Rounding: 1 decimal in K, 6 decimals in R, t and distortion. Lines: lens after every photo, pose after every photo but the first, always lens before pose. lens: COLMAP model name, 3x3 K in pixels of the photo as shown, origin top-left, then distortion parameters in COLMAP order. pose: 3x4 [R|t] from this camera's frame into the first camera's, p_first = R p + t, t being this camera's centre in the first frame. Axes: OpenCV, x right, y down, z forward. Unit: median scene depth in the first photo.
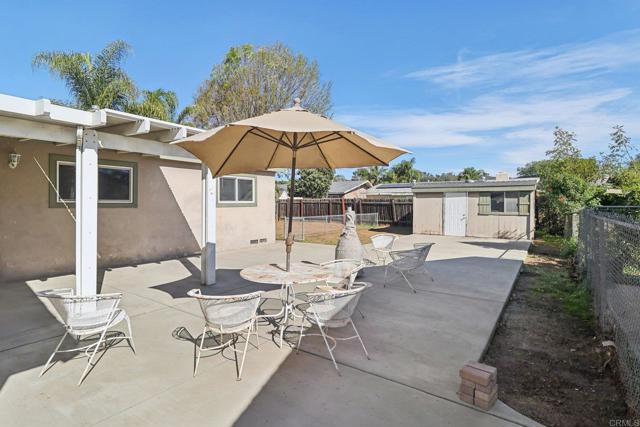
lens RADIAL K [[325.4, 0, 324.1], [0, 325.4, 214.1], [0, 0, 1]] dist [0.003910, 0.000892]
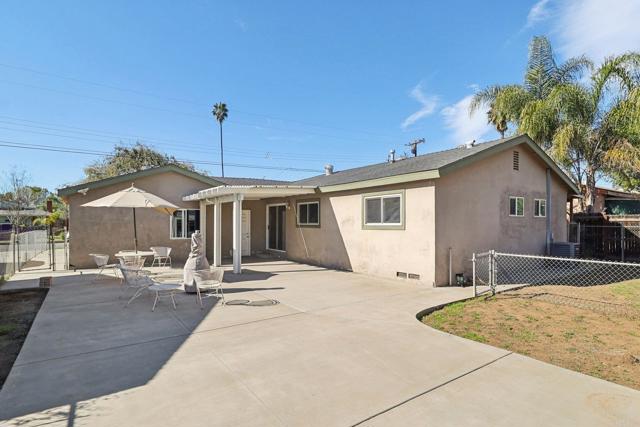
lens RADIAL K [[325.4, 0, 319.5], [0, 325.4, 216.8], [0, 0, 1]] dist [0.003910, 0.000892]
pose [[-0.328513, -0.020064, -0.944286, 0.369349], [-0.033960, 0.999379, -0.009420, -0.025184], [0.943889, 0.028973, -0.328990, 0.664041]]
